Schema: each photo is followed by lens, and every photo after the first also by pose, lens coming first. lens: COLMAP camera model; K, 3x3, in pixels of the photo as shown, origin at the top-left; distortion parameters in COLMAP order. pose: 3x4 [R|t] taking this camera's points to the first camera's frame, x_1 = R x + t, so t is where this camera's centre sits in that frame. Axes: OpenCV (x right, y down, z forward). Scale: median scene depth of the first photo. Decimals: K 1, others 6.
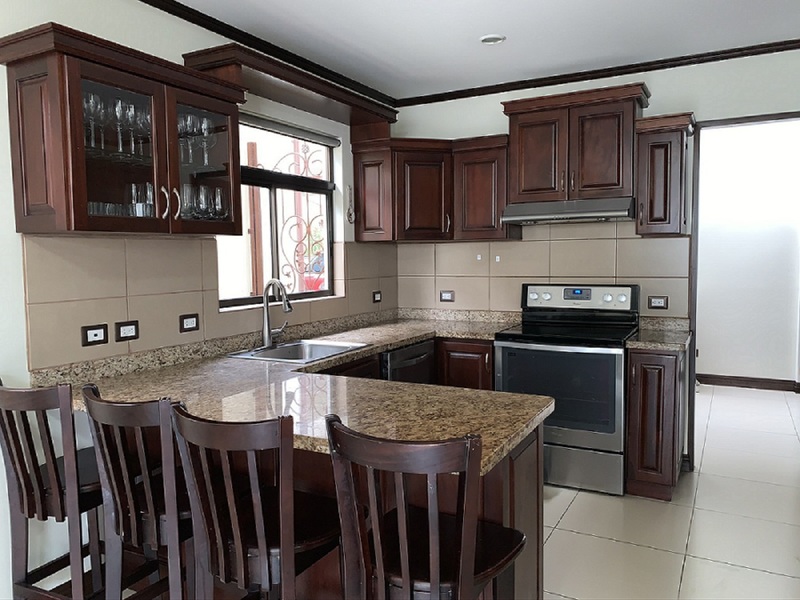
lens RADIAL K [[619.0, 0, 404.5], [0, 619.0, 299.2], [0, 0, 1]] dist [0.048047, -0.044234]
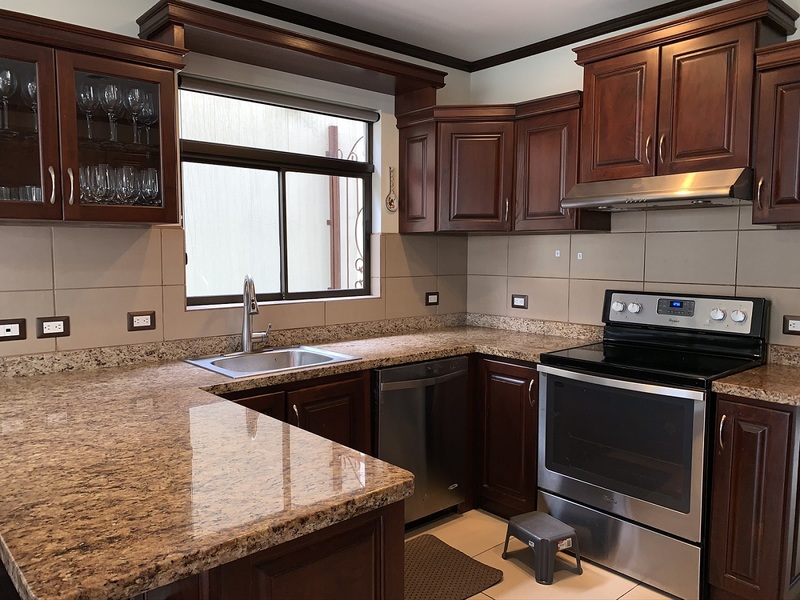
lens RADIAL K [[619.0, 0, 396.7], [0, 619.0, 304.6], [0, 0, 1]] dist [0.048047, -0.044234]
pose [[0.934142, 0.046693, -0.353835, 0.256973], [-0.039817, 0.998850, 0.026692, -0.019600], [0.354674, -0.010845, 0.934927, 0.231595]]
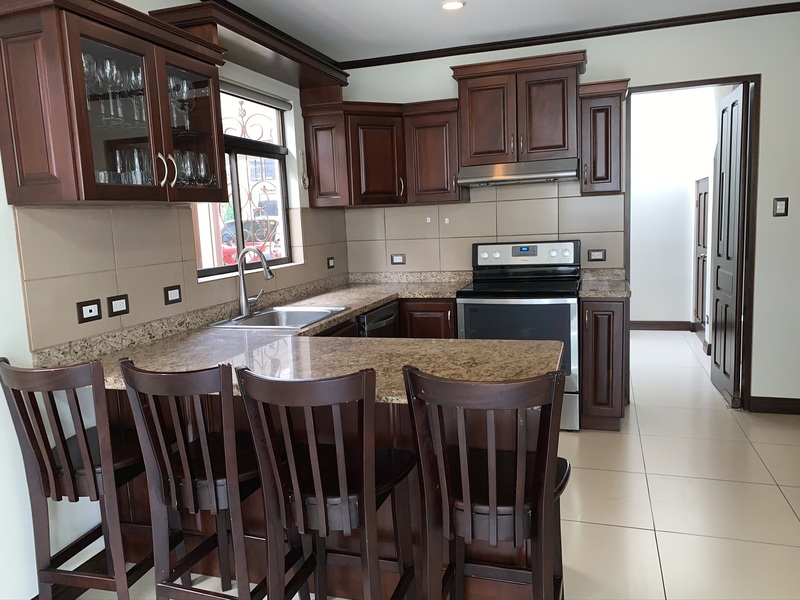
lens RADIAL K [[619.0, 0, 406.6], [0, 619.0, 302.7], [0, 0, 1]] dist [0.048047, -0.044234]
pose [[0.982290, -0.055626, 0.178917, -0.130897], [0.044988, 0.997000, 0.062981, 0.004492], [-0.181884, -0.053816, 0.981846, -0.018404]]
